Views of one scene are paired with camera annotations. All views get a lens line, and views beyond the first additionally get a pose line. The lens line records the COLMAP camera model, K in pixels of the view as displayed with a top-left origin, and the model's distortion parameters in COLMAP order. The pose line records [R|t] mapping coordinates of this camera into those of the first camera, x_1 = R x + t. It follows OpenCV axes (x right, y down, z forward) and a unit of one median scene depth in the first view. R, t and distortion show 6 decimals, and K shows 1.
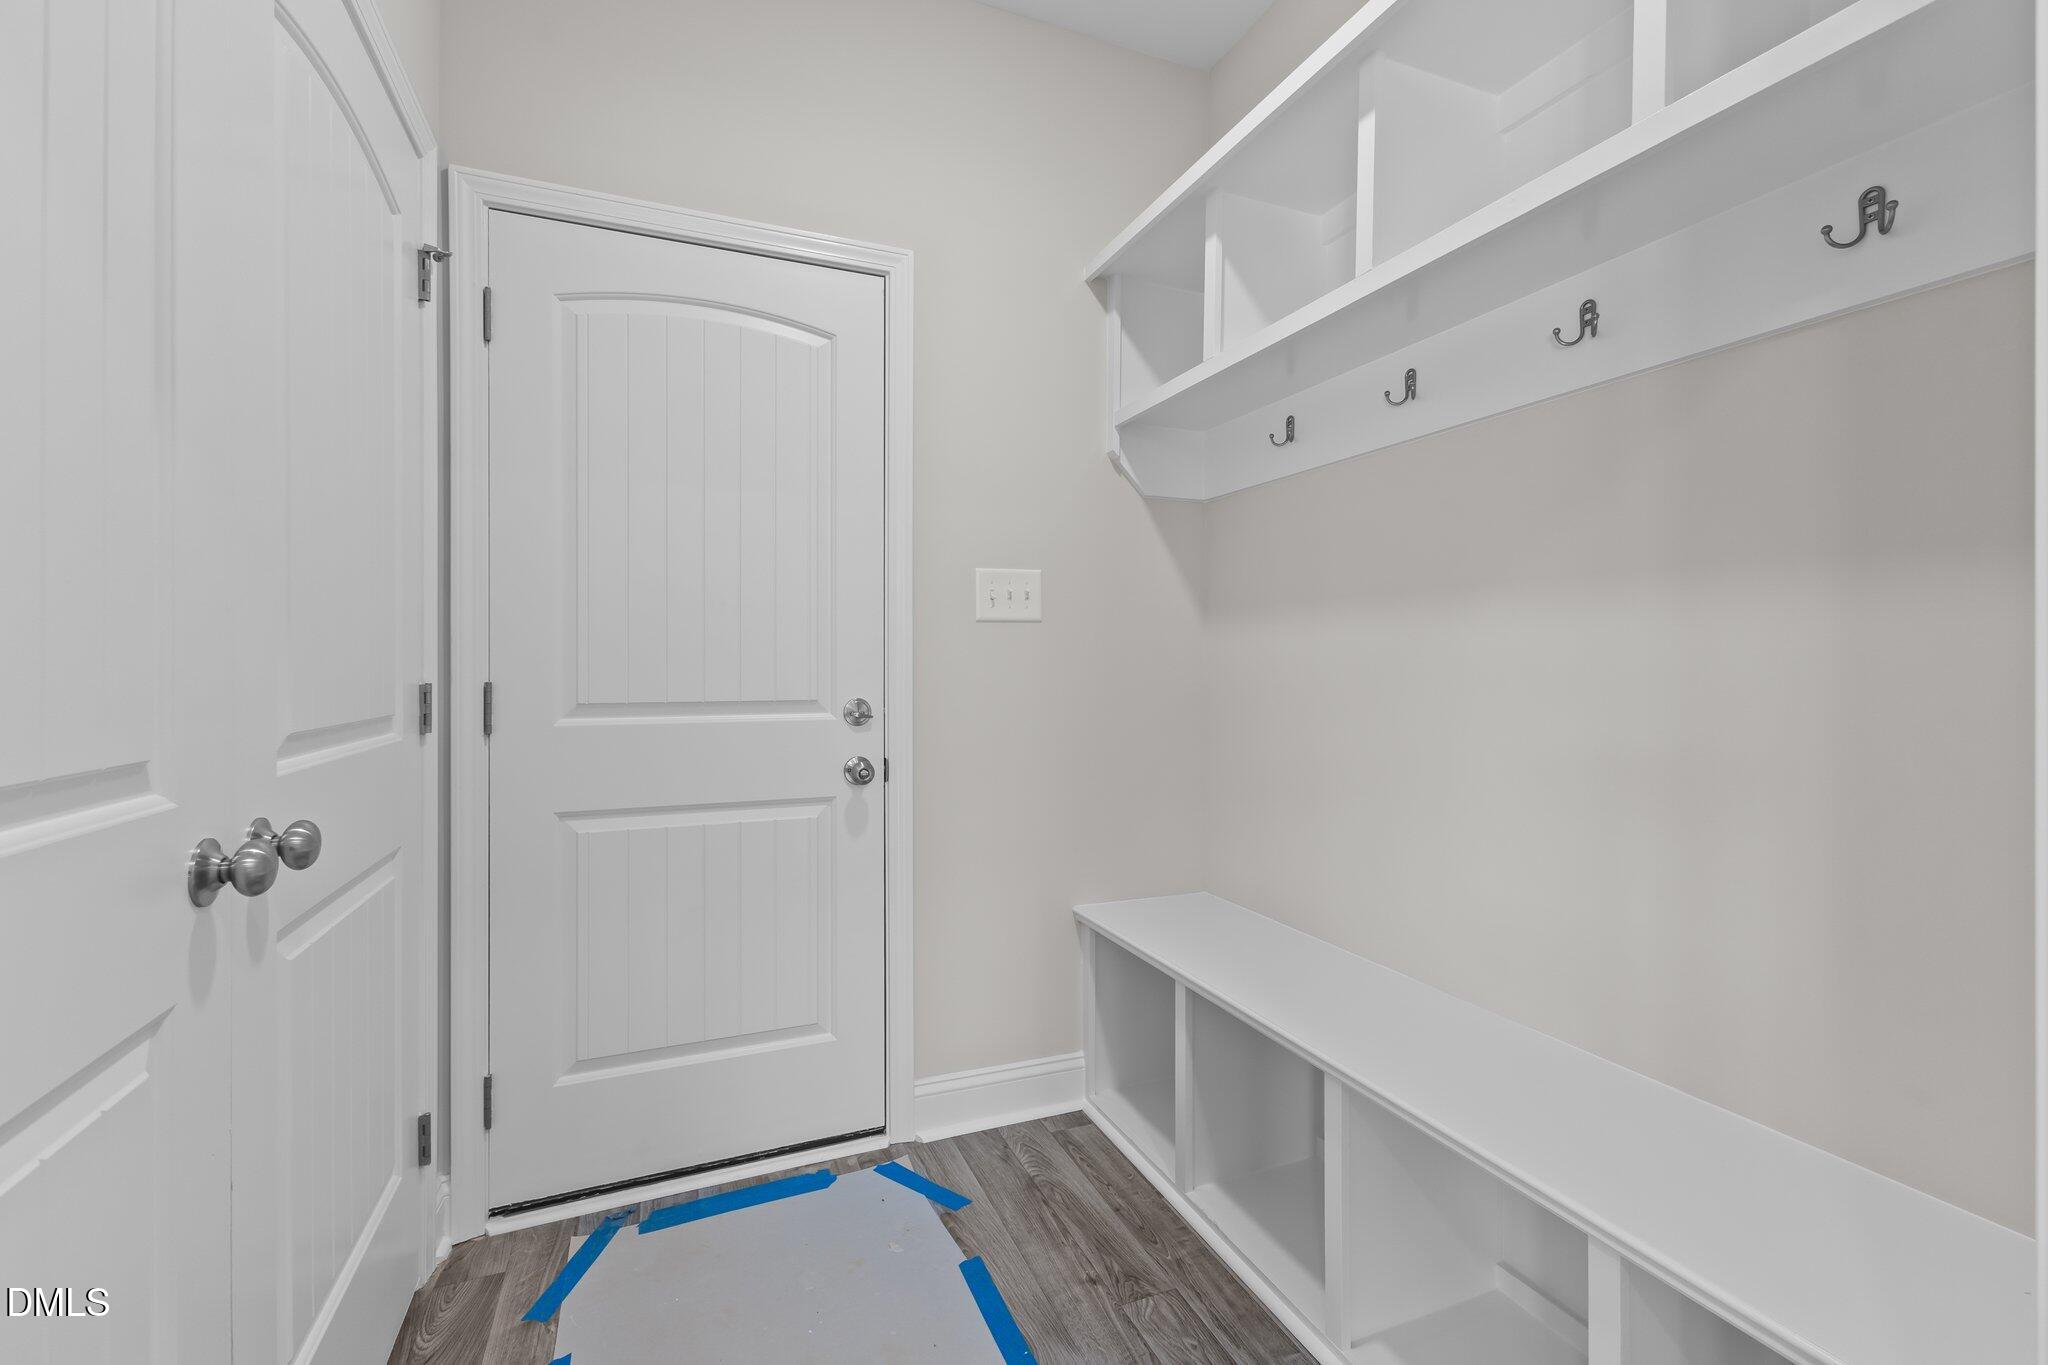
lens RADIAL K [[880.1, 0, 1055.3], [0, 880.1, 670.6], [0, 0, 1]] dist [0.000443, 0.000269]
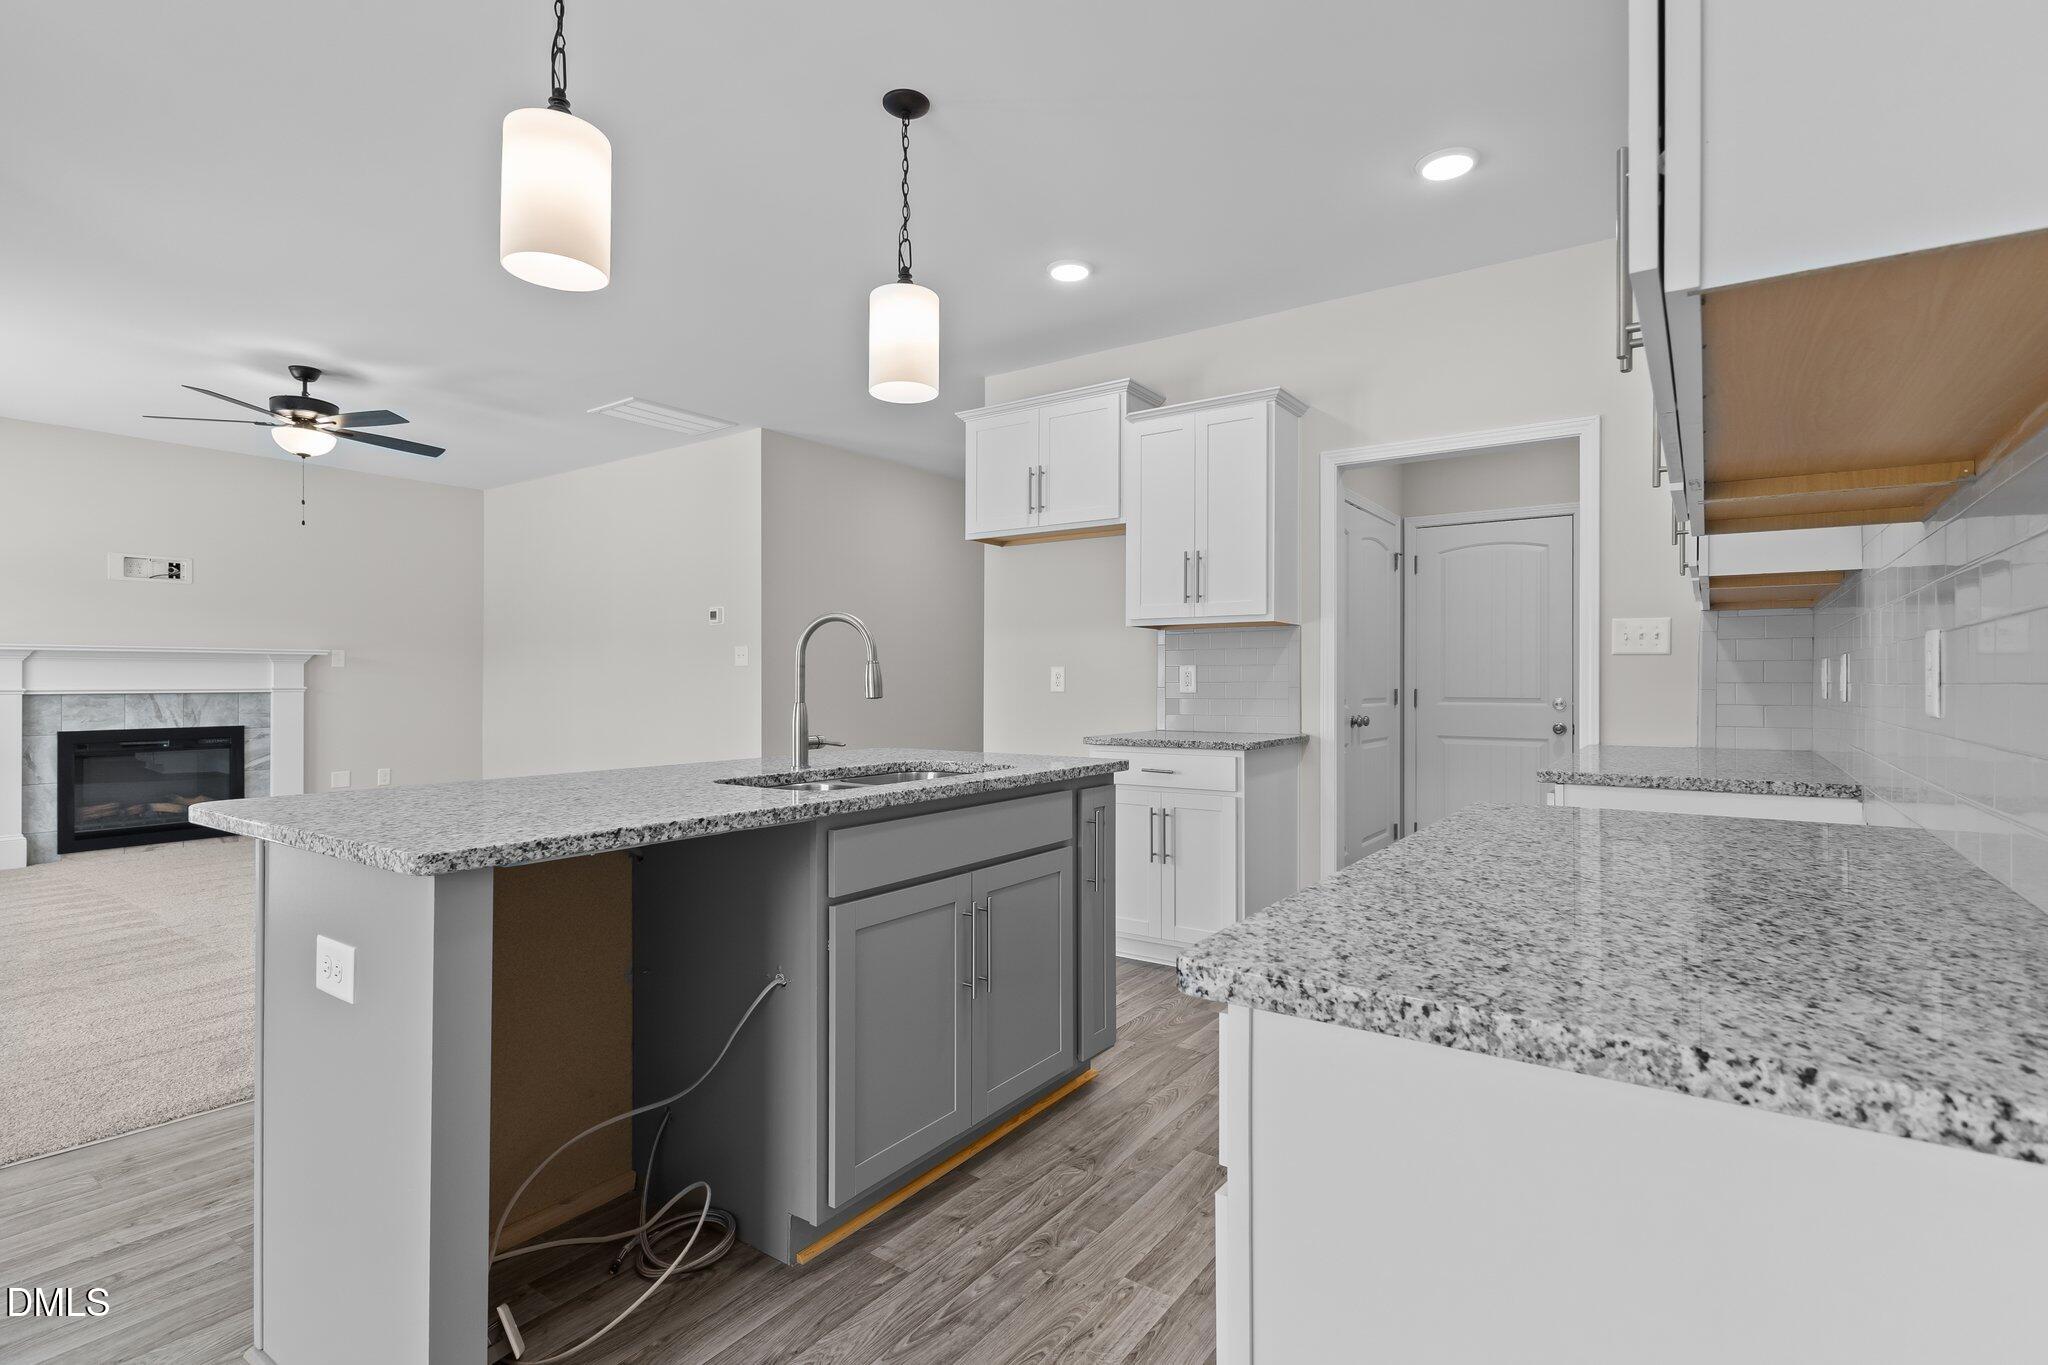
lens RADIAL K [[979.7, 0, 1014.8], [0, 979.7, 676.3], [0, 0, 1]] dist [0.000067, -0.001282]
pose [[0.500632, -0.004698, -0.865648, 1.408066], [-0.002754, 0.999972, -0.007020, -0.002829], [0.865656, 0.005899, 0.500604, -1.671836]]
